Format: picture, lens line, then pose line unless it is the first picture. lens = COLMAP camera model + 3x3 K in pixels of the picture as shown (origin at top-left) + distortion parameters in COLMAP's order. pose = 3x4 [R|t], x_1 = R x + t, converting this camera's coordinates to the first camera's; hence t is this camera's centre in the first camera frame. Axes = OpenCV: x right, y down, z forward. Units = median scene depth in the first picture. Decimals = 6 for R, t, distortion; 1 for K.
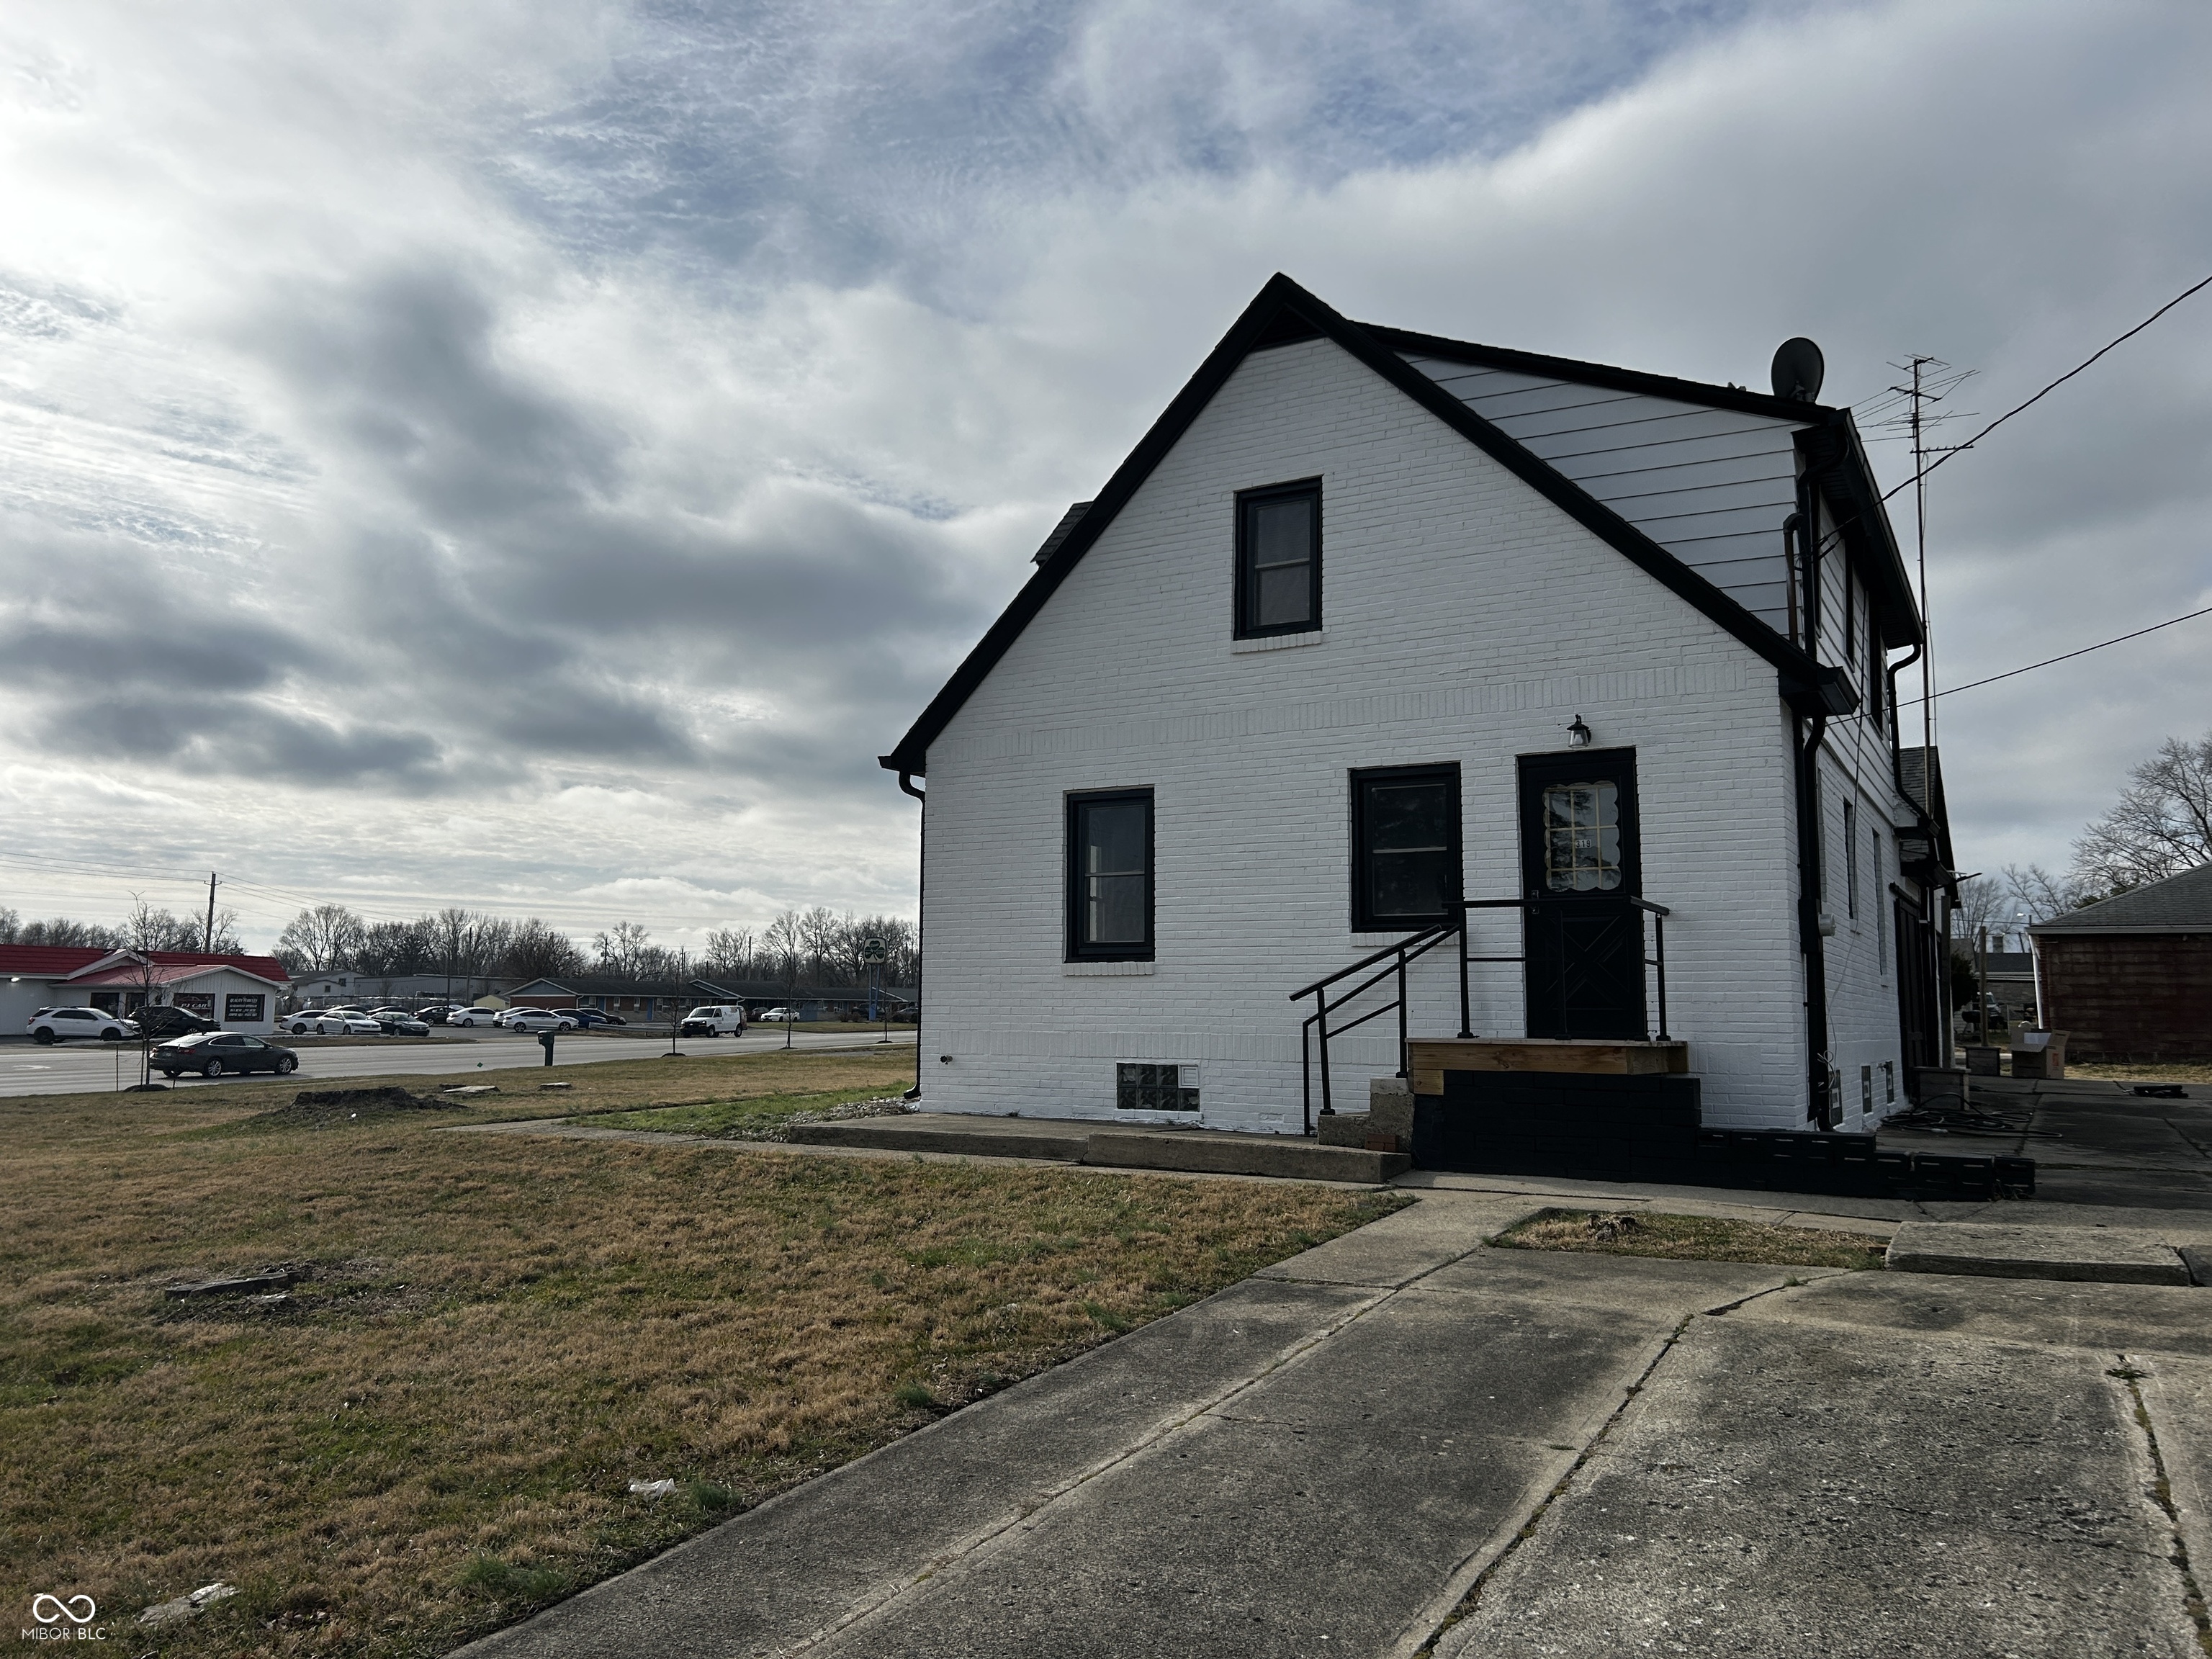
lens RADIAL K [[1658.4, 0, 1106.0], [0, 1658.4, 829.5], [0, 0, 1]] dist [0.036628, -0.044244]
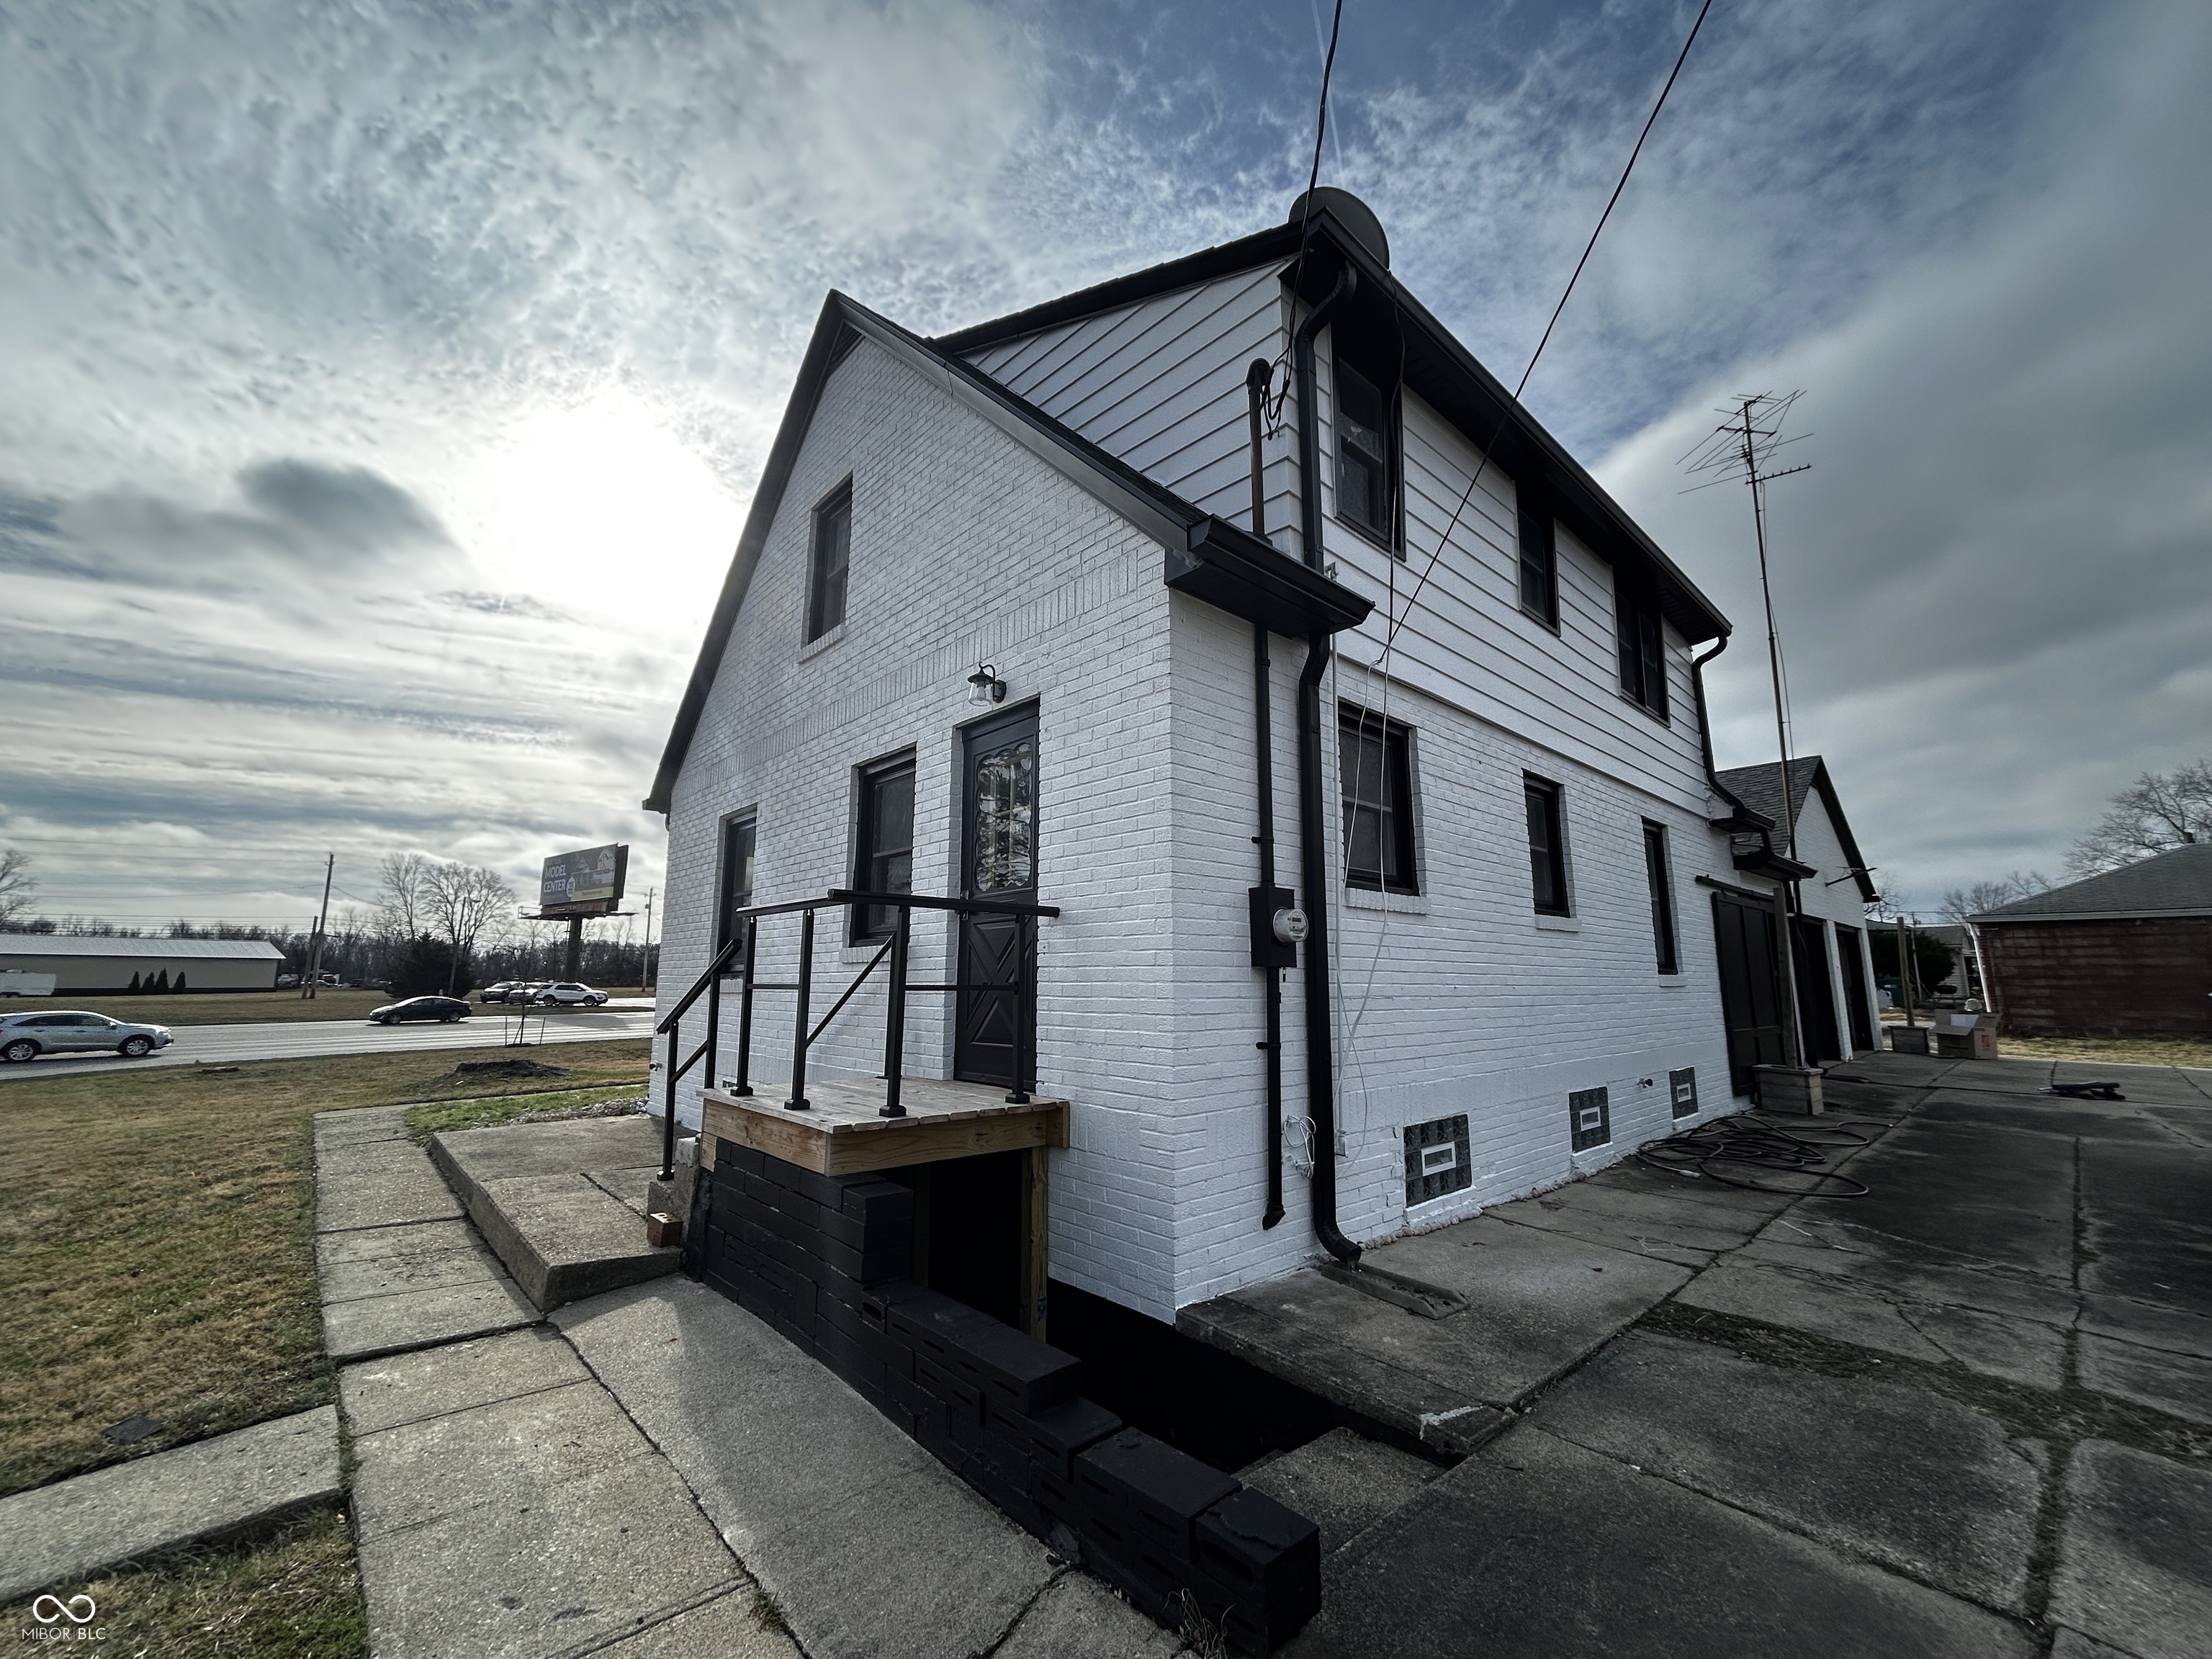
lens RADIAL K [[898.4, 0, 1106.0], [0, 898.4, 829.5], [0, 0, 1]] dist [0.001449, -0.003183]
pose [[0.954075, -0.055802, -0.294324, 0.179132], [0.039058, 0.997282, -0.062468, 0.014694], [0.297010, 0.048104, 0.953662, 0.240932]]
